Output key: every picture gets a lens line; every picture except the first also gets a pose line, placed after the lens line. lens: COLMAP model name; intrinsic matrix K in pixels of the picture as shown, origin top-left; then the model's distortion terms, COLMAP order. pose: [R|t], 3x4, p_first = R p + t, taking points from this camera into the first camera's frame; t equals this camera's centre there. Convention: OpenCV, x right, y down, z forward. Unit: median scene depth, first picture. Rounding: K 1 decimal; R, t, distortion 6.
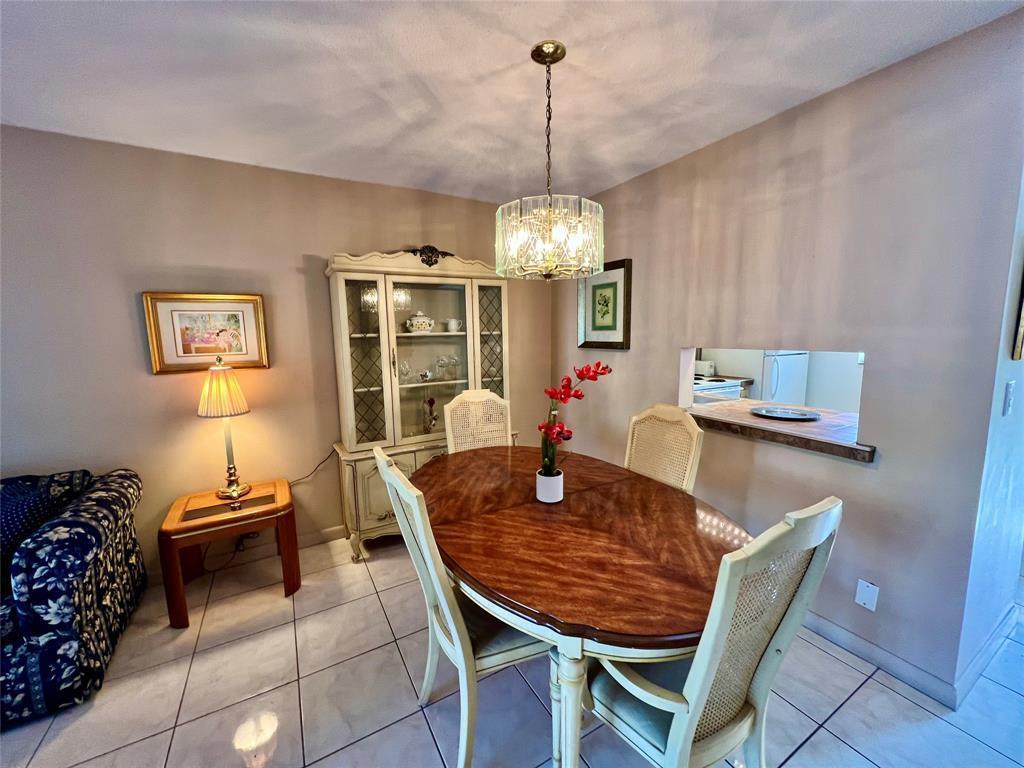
lens RADIAL K [[410.3, 0, 511.0], [0, 410.3, 385.8], [0, 0, 1]] dist [-0.000605, -0.000041]
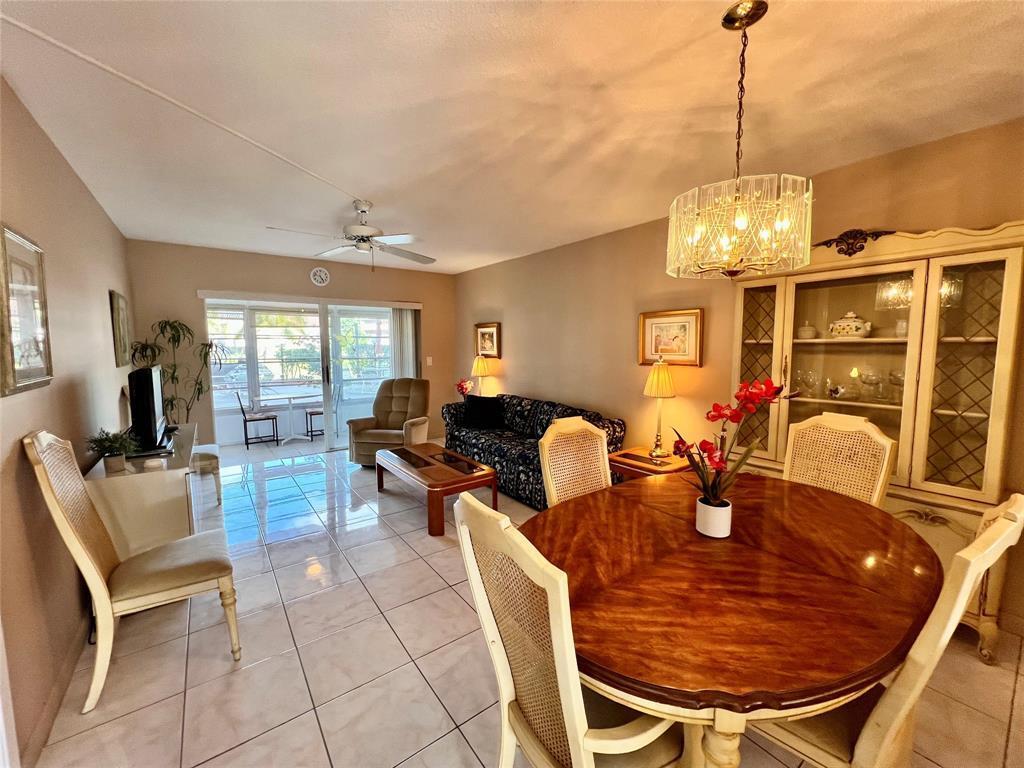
lens RADIAL K [[410.3, 0, 515.0], [0, 410.3, 385.8], [0, 0, 1]] dist [-0.000605, -0.000041]
pose [[0.119946, 0.115010, -0.986096, 0.588748], [-0.127128, 0.986869, 0.099636, -0.041404], [0.984607, 0.113410, 0.132992, 0.303892]]
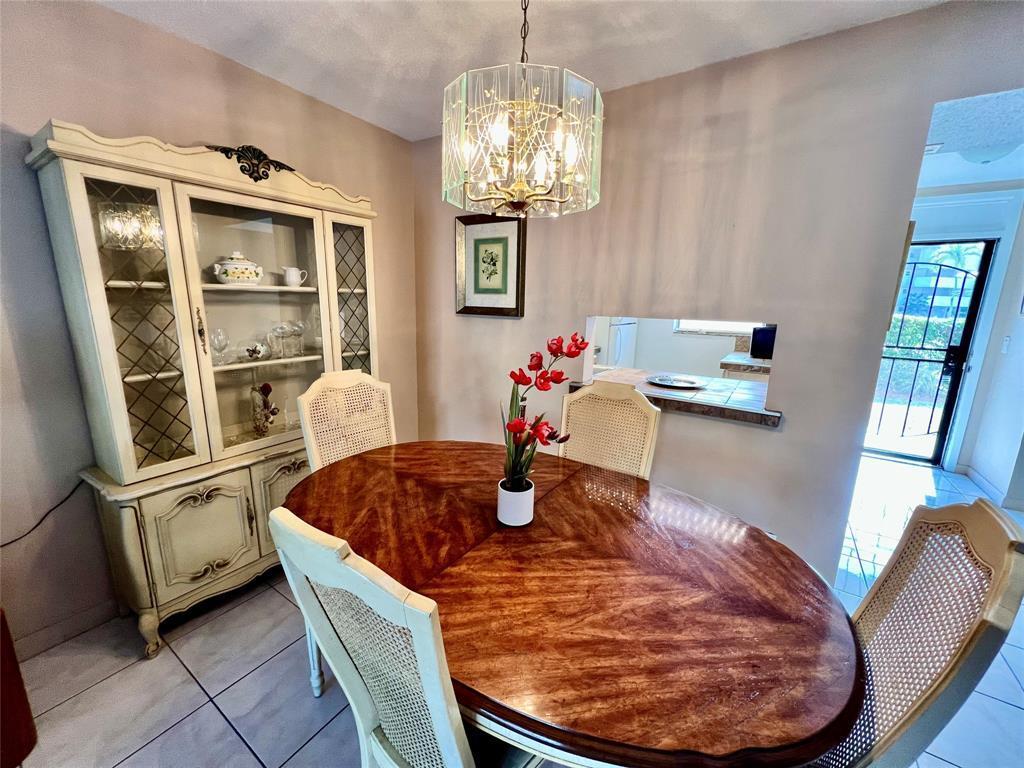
lens RADIAL K [[410.3, 0, 511.7], [0, 410.3, 385.3], [0, 0, 1]] dist [-0.000605, -0.000041]
pose [[0.893595, -0.056609, 0.445290, -0.155974], [0.021505, 0.996276, 0.083498, -0.018161], [-0.448358, -0.065038, 0.891485, 0.244970]]
